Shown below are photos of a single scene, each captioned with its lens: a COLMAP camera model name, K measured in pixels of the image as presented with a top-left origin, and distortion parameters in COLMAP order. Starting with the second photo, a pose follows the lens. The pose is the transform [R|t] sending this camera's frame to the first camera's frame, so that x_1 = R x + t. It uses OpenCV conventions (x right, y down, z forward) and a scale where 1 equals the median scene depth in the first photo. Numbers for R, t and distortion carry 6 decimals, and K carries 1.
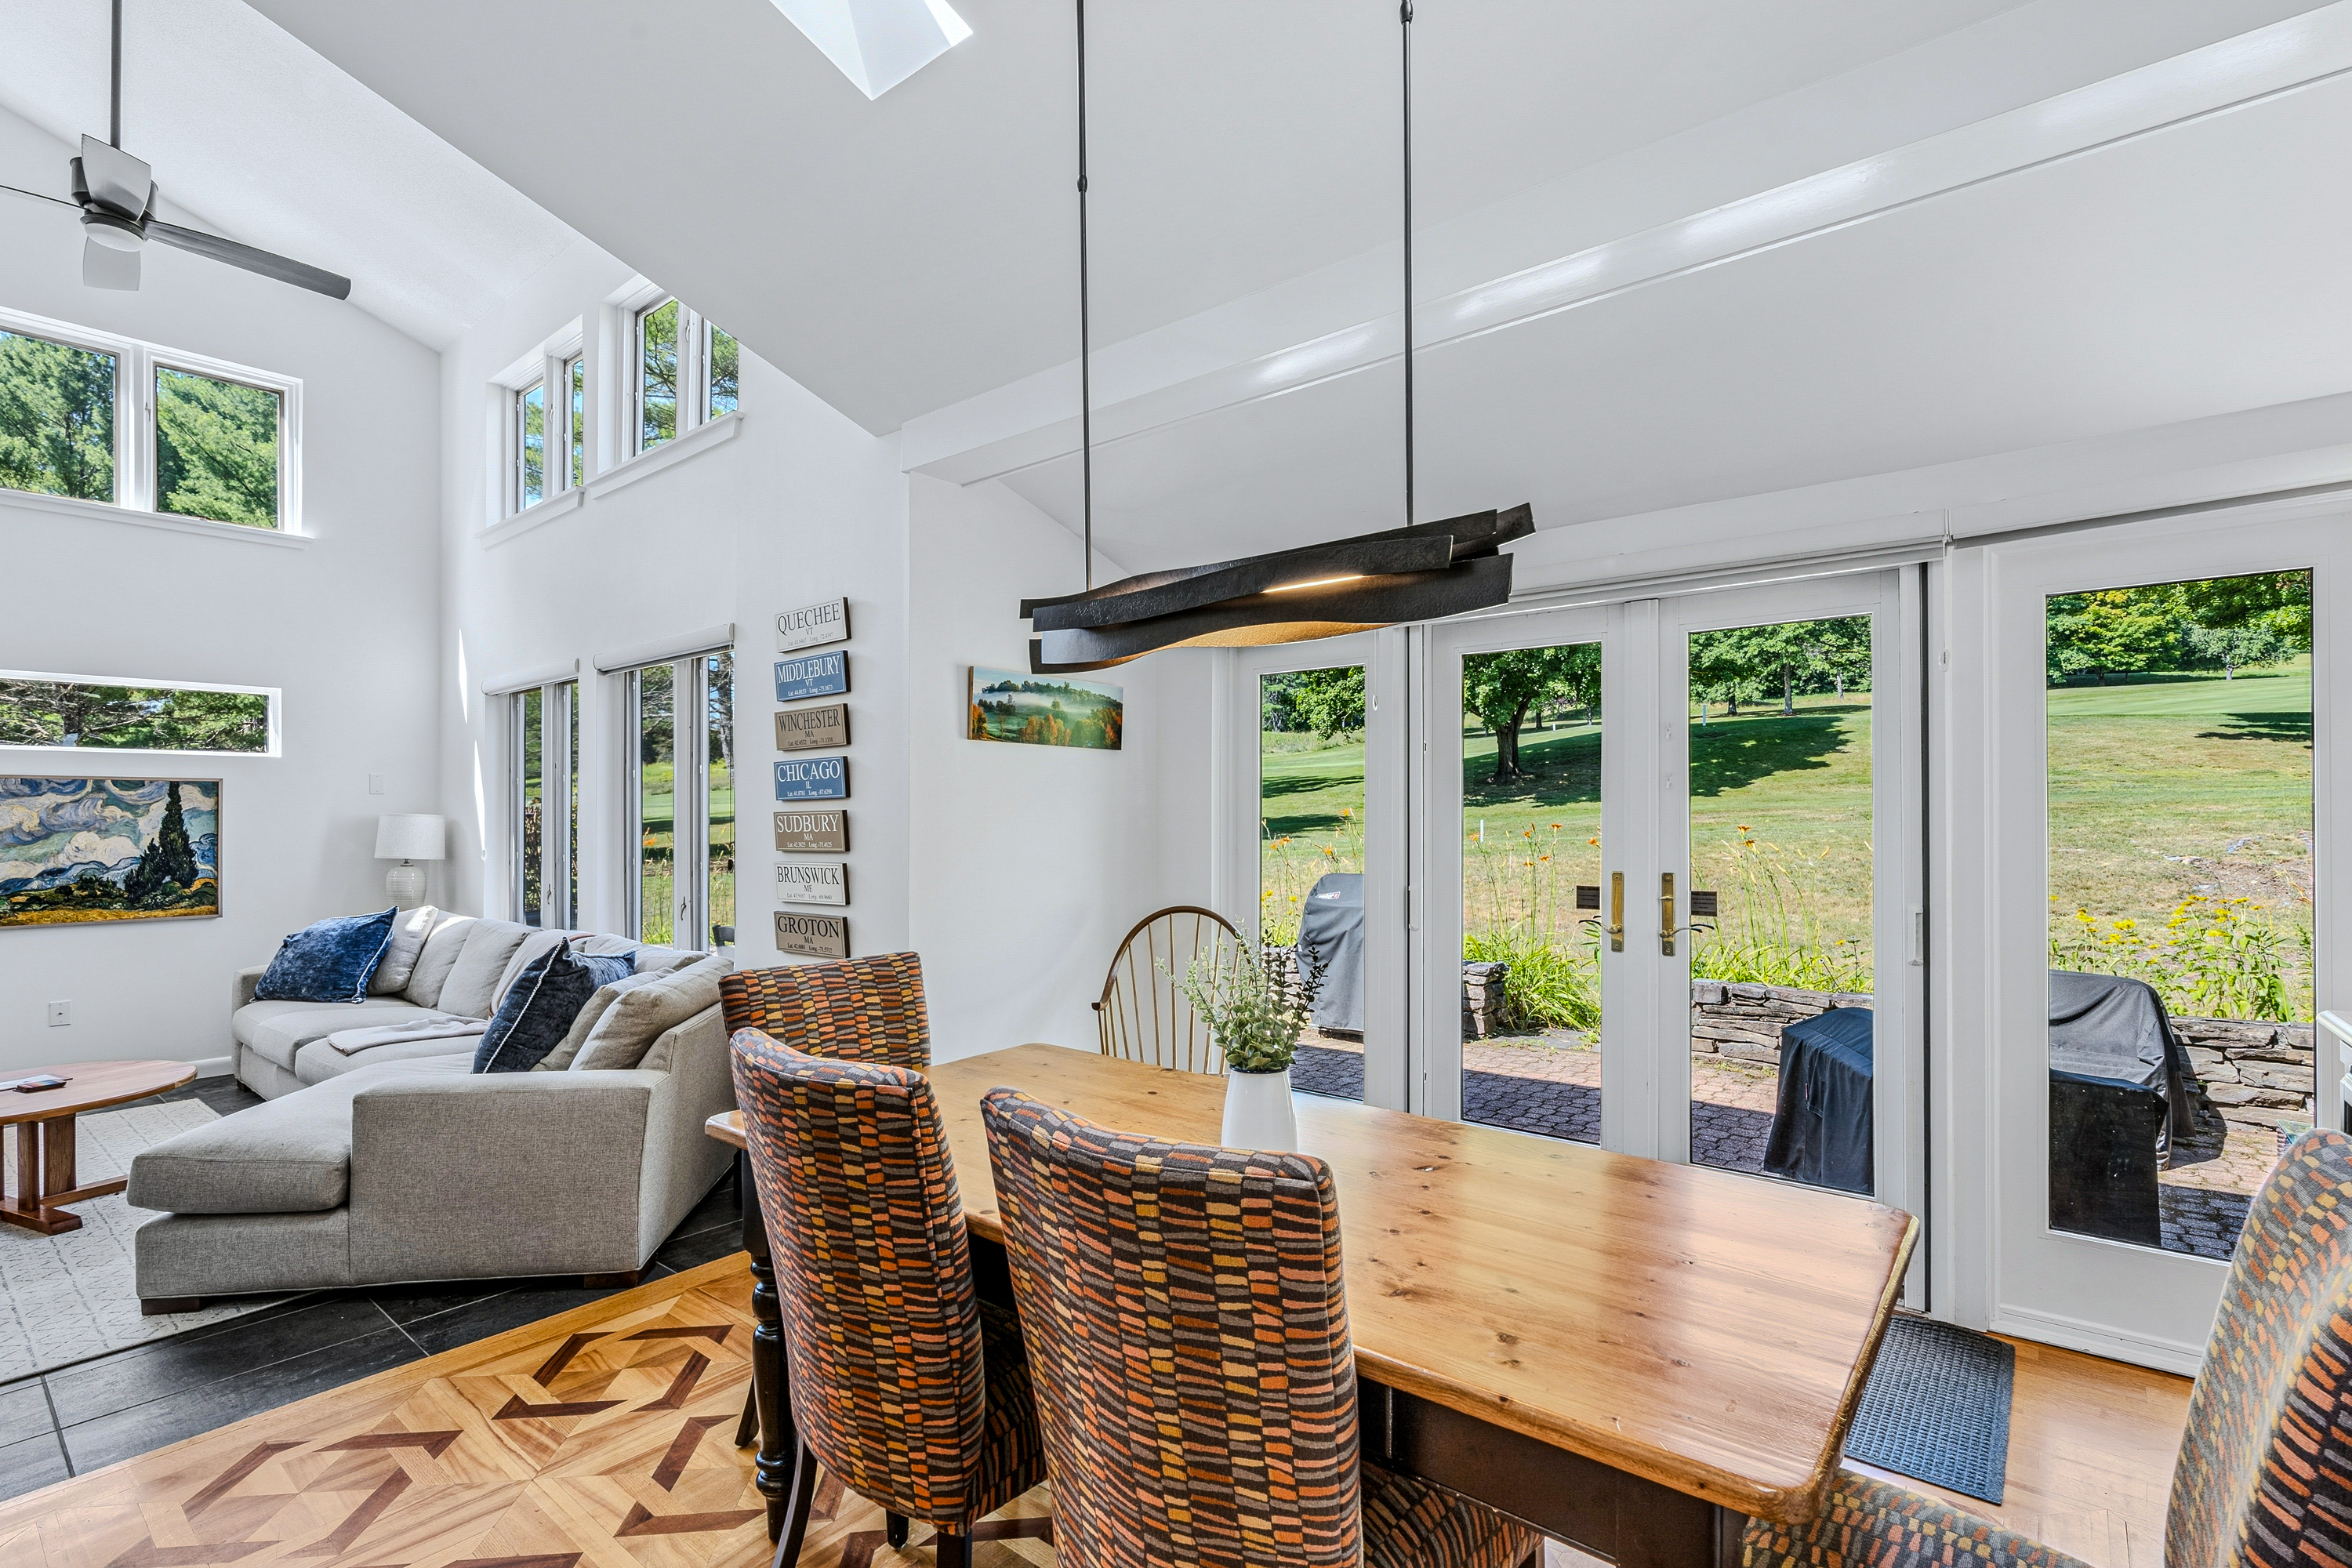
lens RADIAL K [[1084.4, 0, 1211.9], [0, 1084.4, 815.8], [0, 0, 1]] dist [-0.009684, 0.002925]
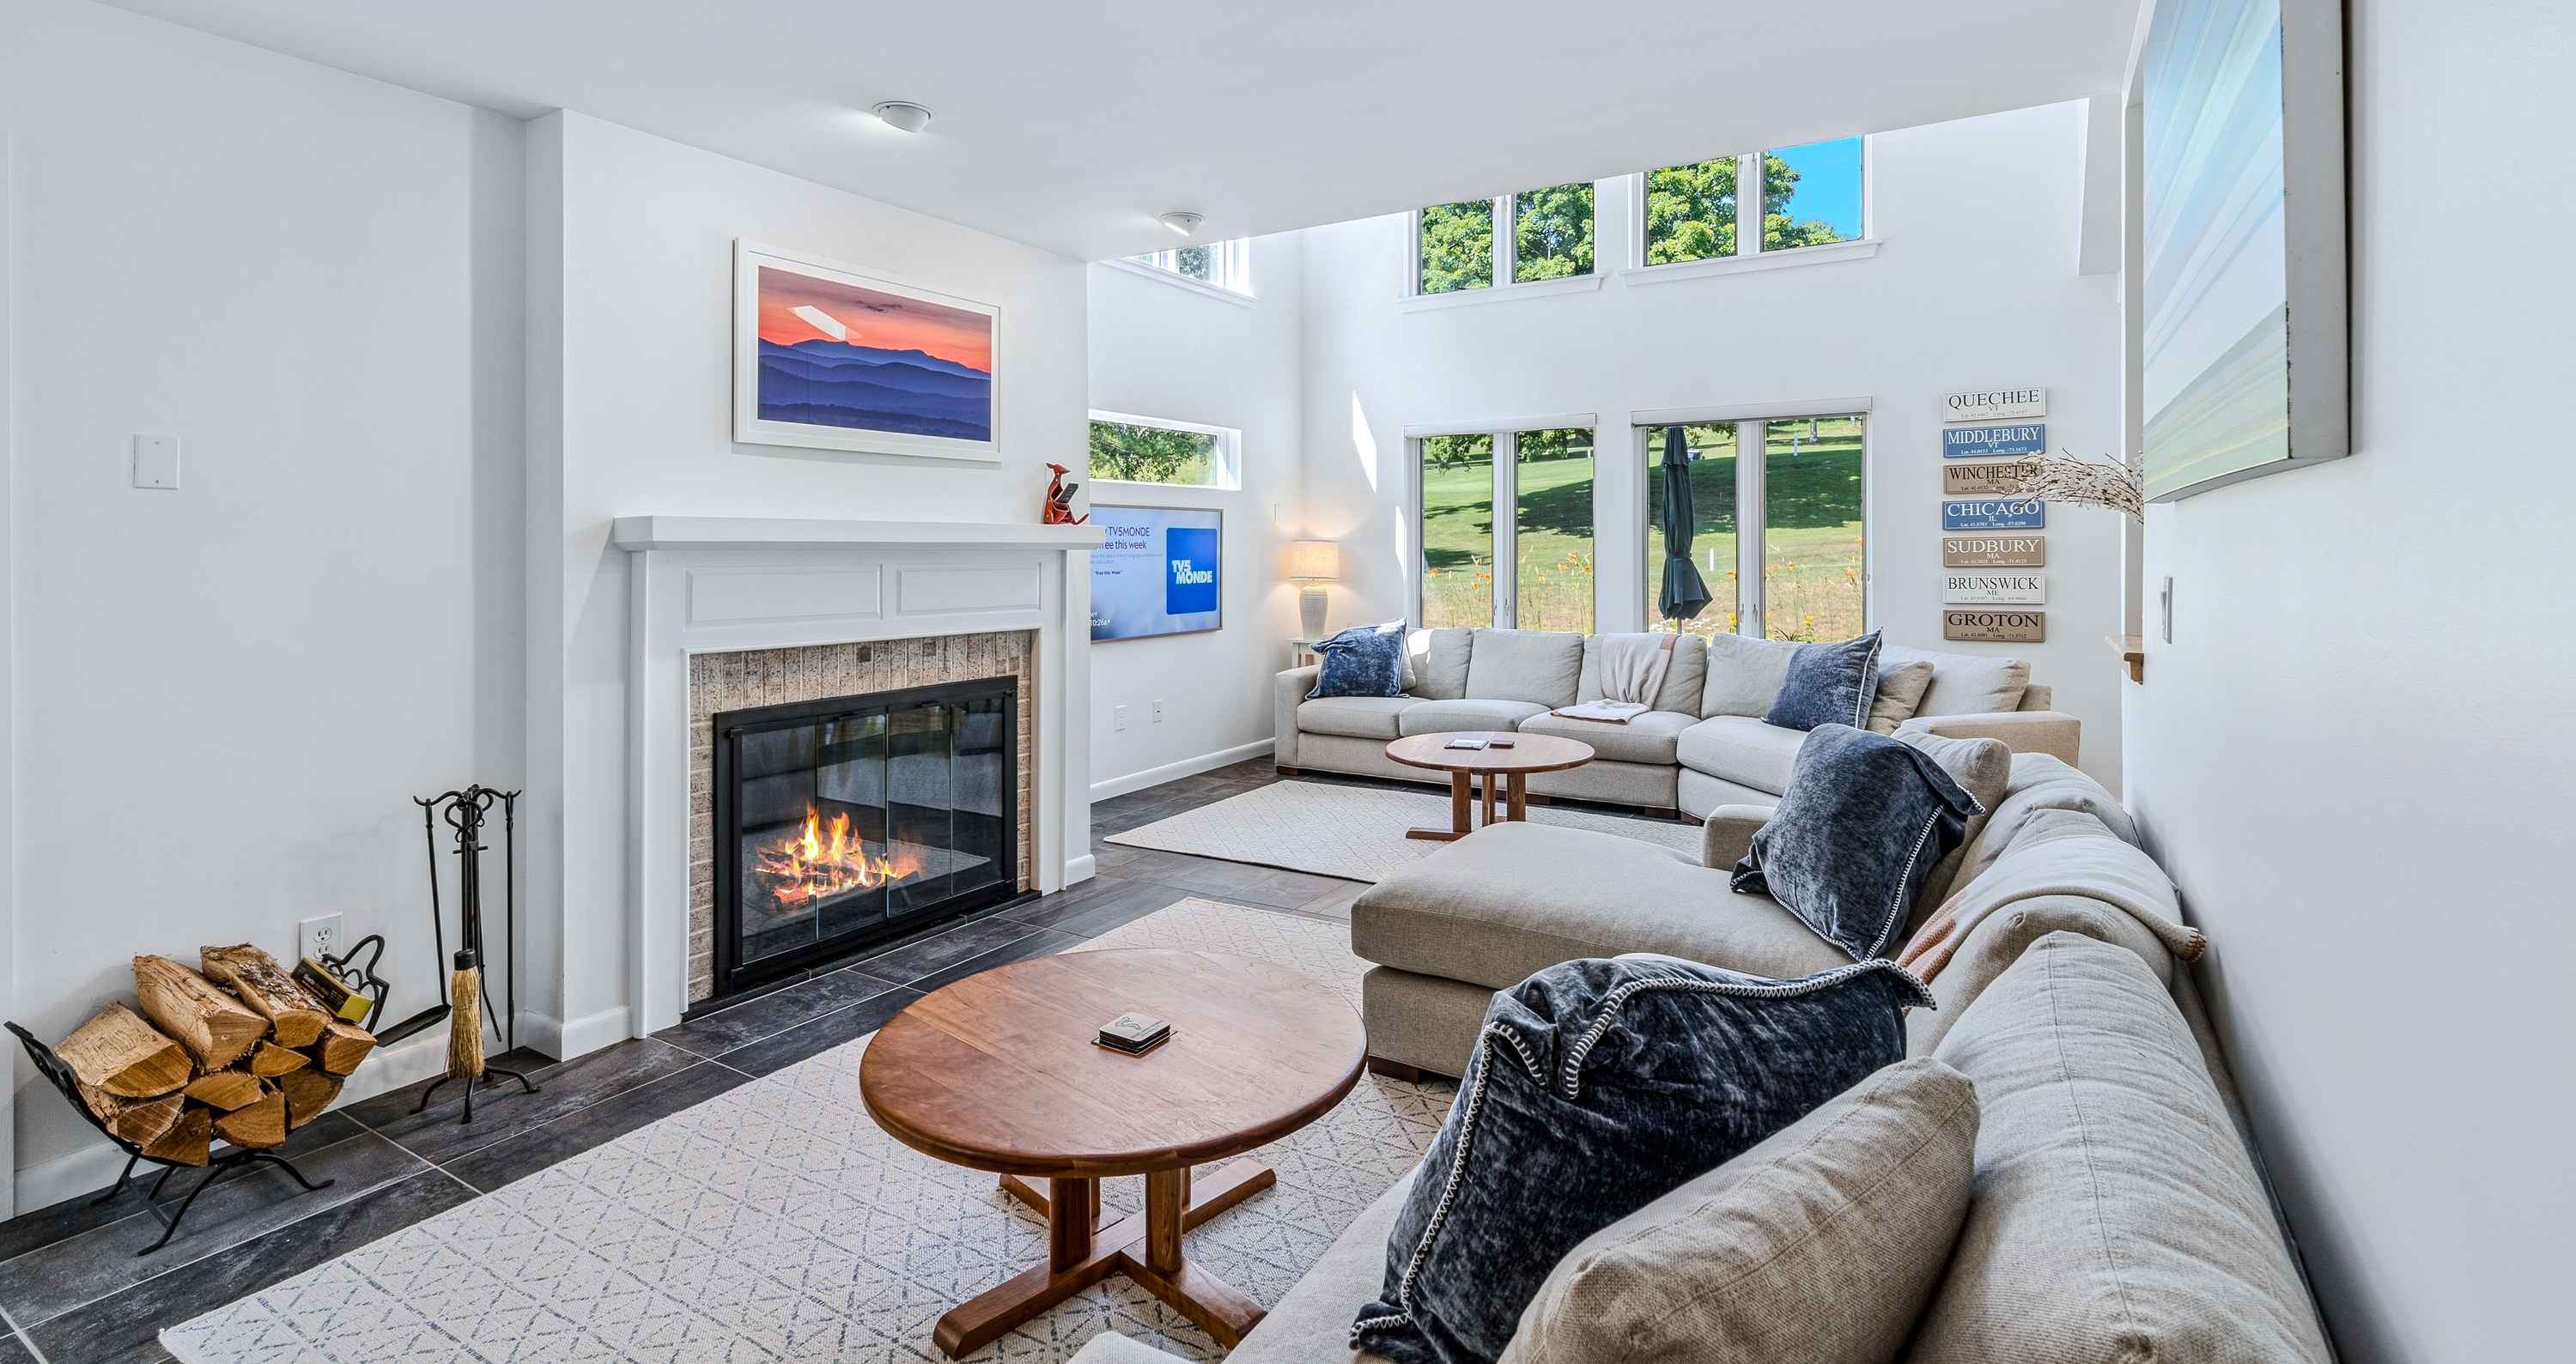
lens RADIAL K [[1187.6, 0, 1313.3], [0, 1187.6, 546.2], [0, 0, 1]] dist [-0.007886, 0.002599]
pose [[0.991382, 0.000787, 0.131002, -1.081117], [-0.000820, 1.000000, 0.000199, 0.005776], [-0.131001, -0.000305, 0.991382, -0.299187]]
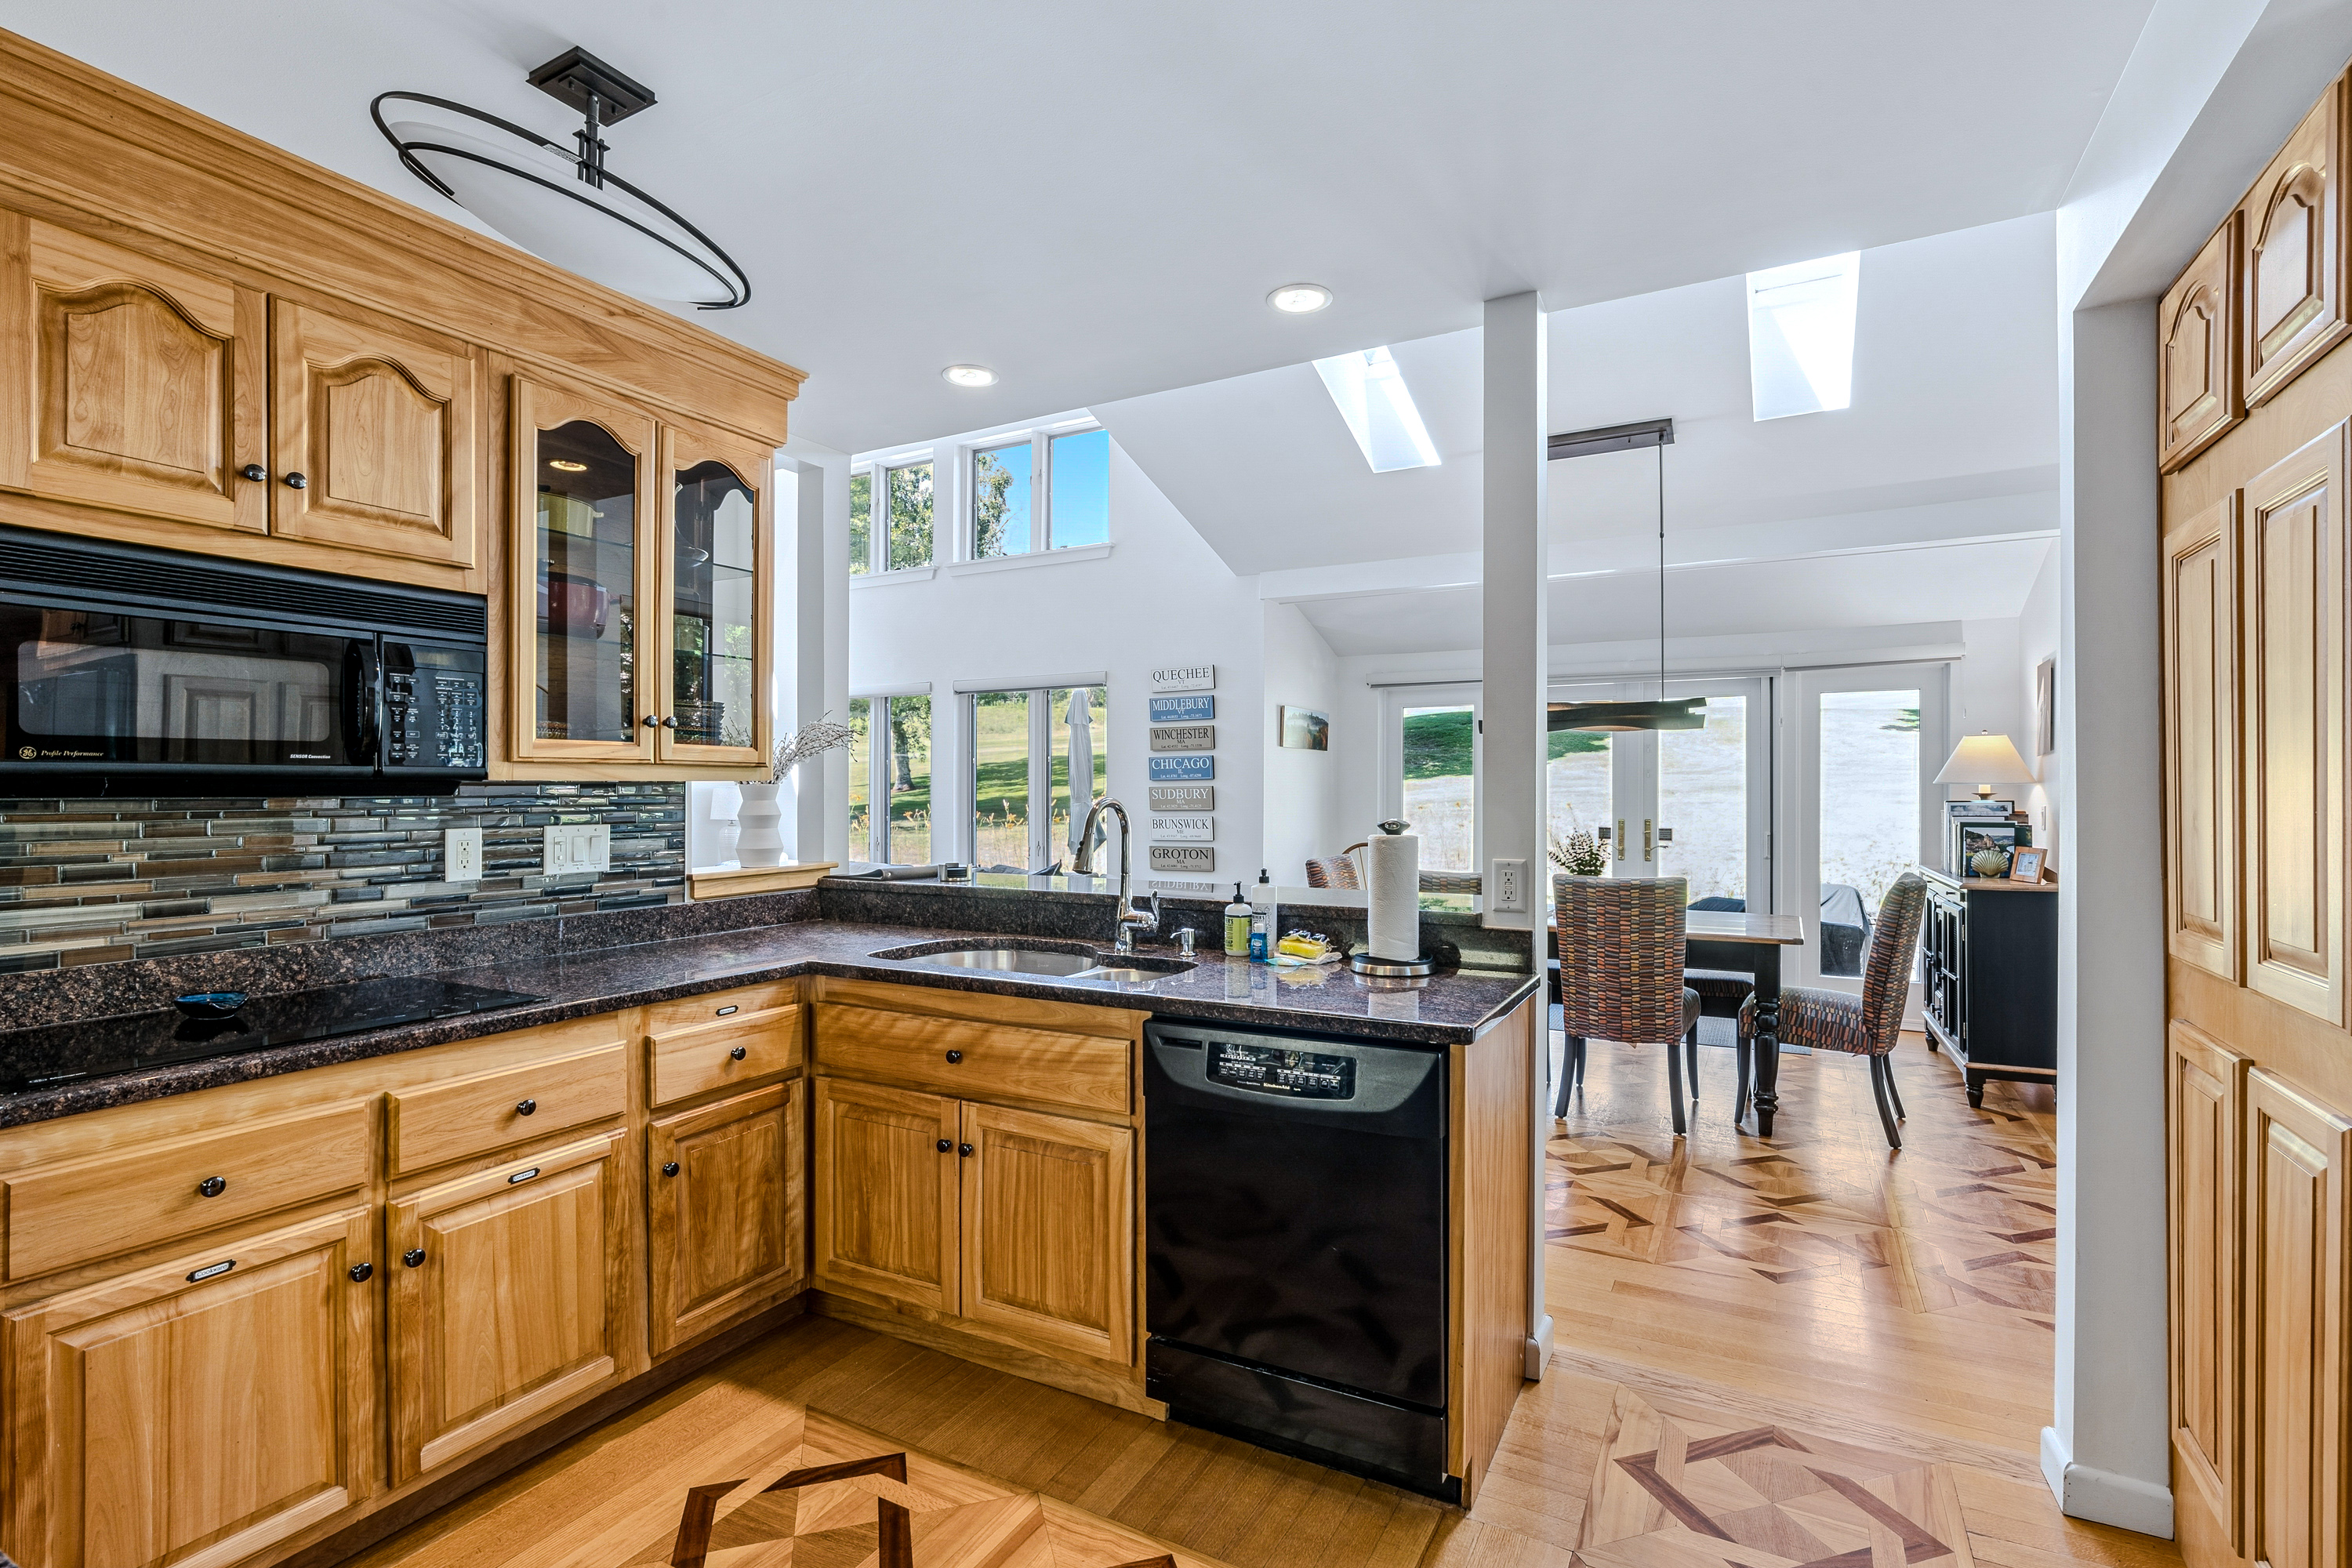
lens RADIAL K [[1084.4, 0, 1212.6], [0, 1084.4, 784.9], [0, 0, 1]] dist [-0.009684, 0.002925]
pose [[0.982075, 0.004334, 0.188440, -0.486120], [-0.003311, 0.999978, -0.005742, 0.002171], [-0.188461, 0.005015, 0.982068, -0.527767]]
